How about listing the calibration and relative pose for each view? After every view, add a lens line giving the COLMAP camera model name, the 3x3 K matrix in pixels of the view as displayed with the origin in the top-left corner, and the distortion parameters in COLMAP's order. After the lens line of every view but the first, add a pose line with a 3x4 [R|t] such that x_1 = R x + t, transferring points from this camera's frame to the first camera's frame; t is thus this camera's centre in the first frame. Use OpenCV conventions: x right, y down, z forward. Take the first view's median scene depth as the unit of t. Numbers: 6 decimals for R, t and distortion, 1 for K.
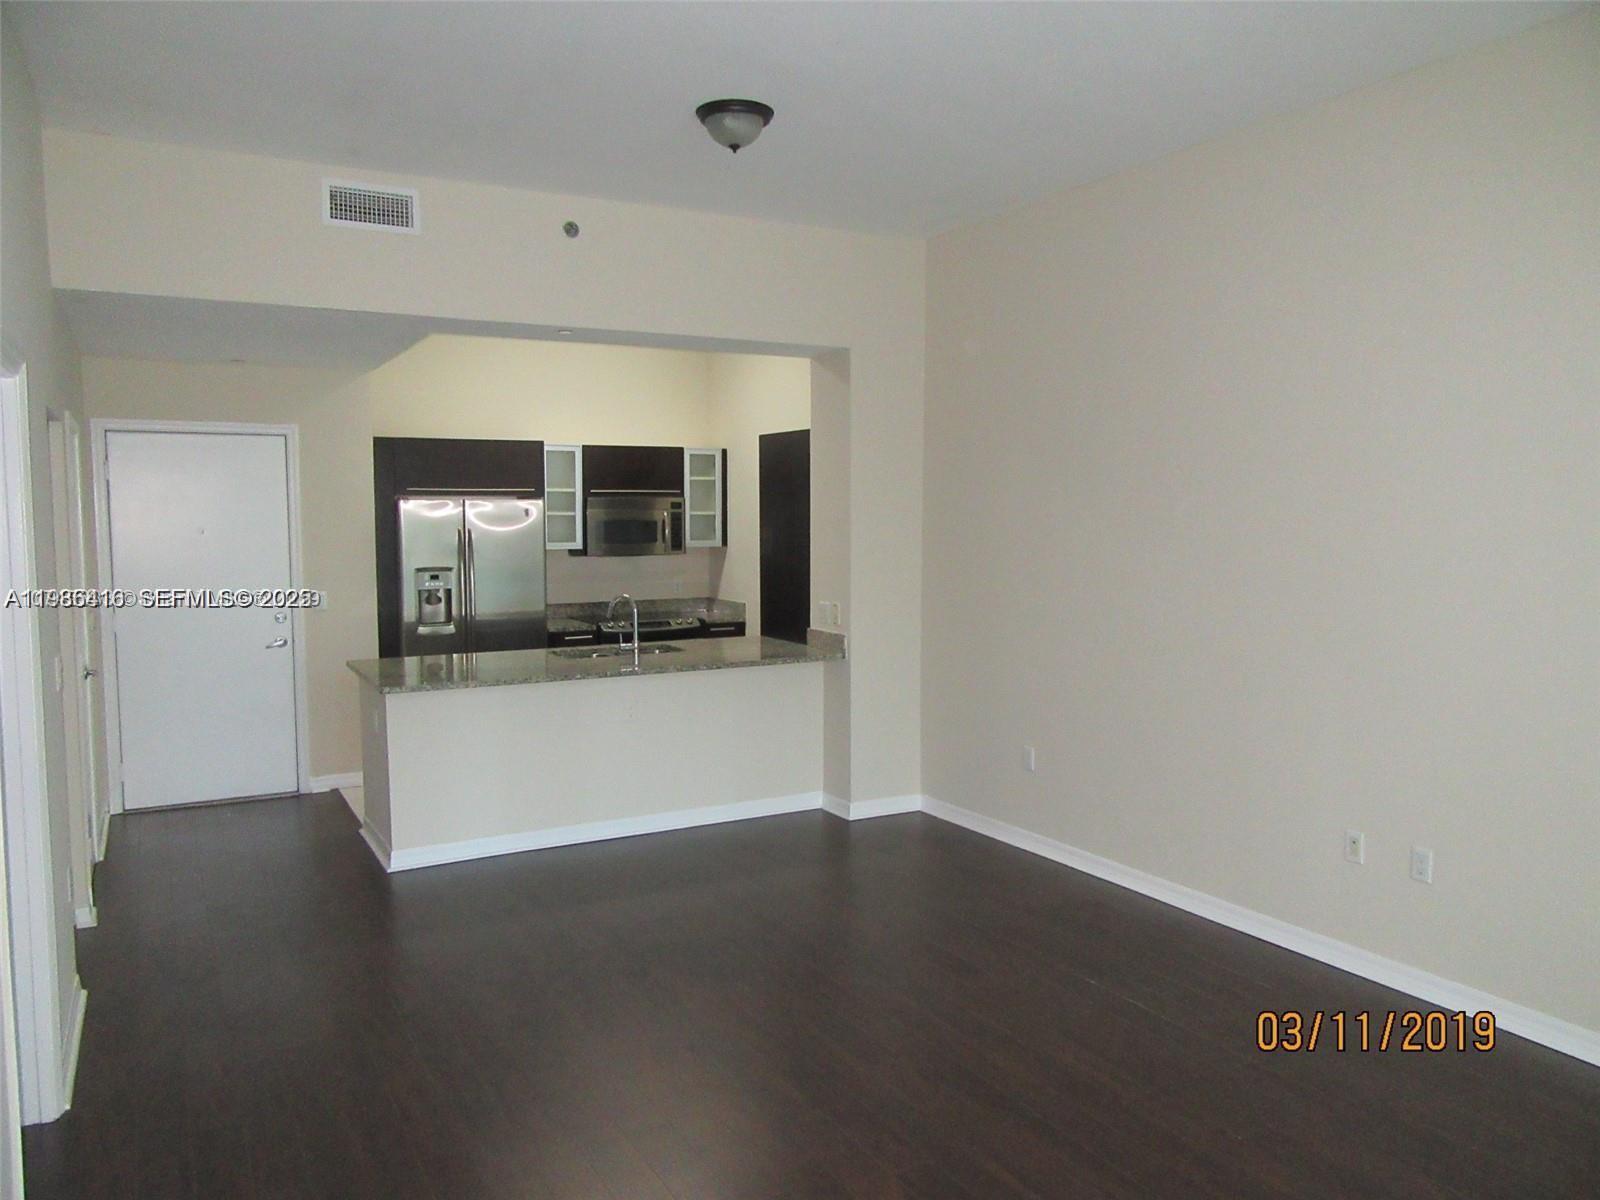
lens RADIAL K [[1166.0, 0, 800.0], [0, 1166.0, 600.0], [0, 0, 1]] dist [-0.000322, 0.000295]
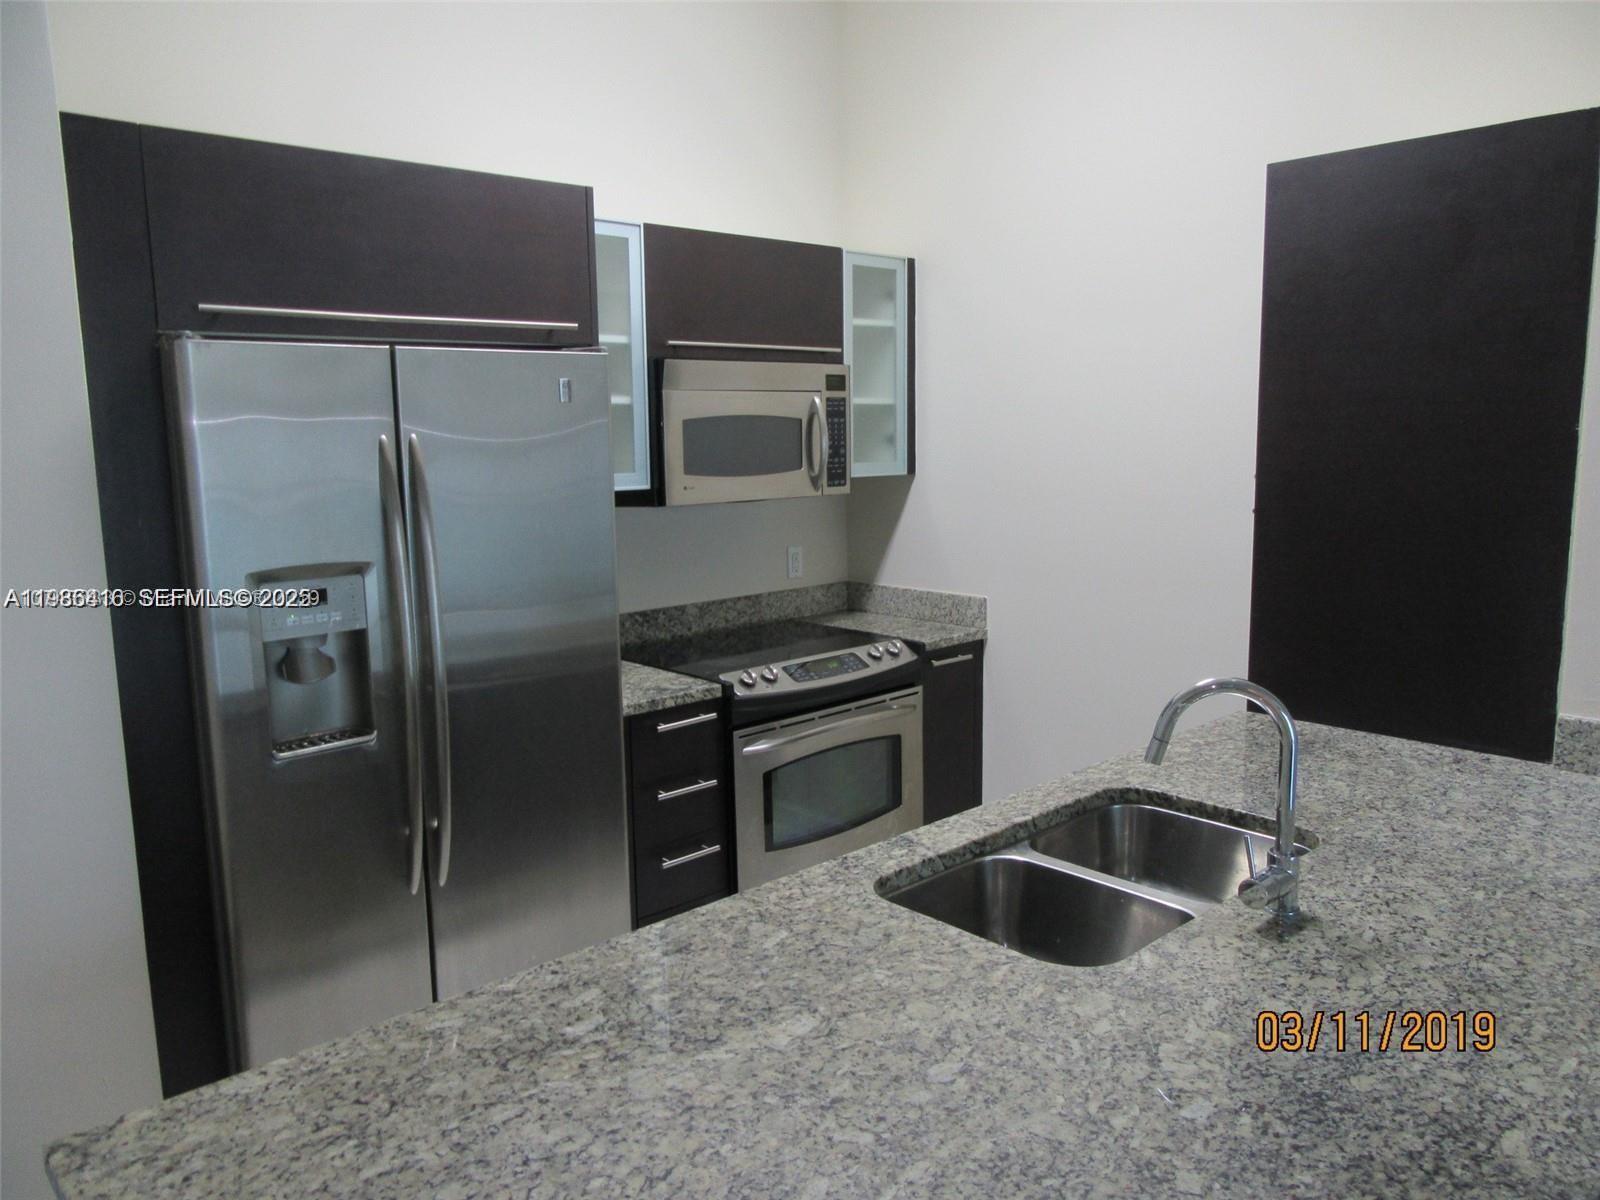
lens RADIAL K [[1166.0, 0, 800.0], [0, 1166.0, 600.0], [0, 0, 1]] dist [-0.000322, 0.000295]
pose [[0.971874, -0.045383, 0.231089, -0.238193], [0.028988, 0.996848, 0.073856, -0.034831], [-0.233712, -0.065080, 0.970125, 0.614599]]
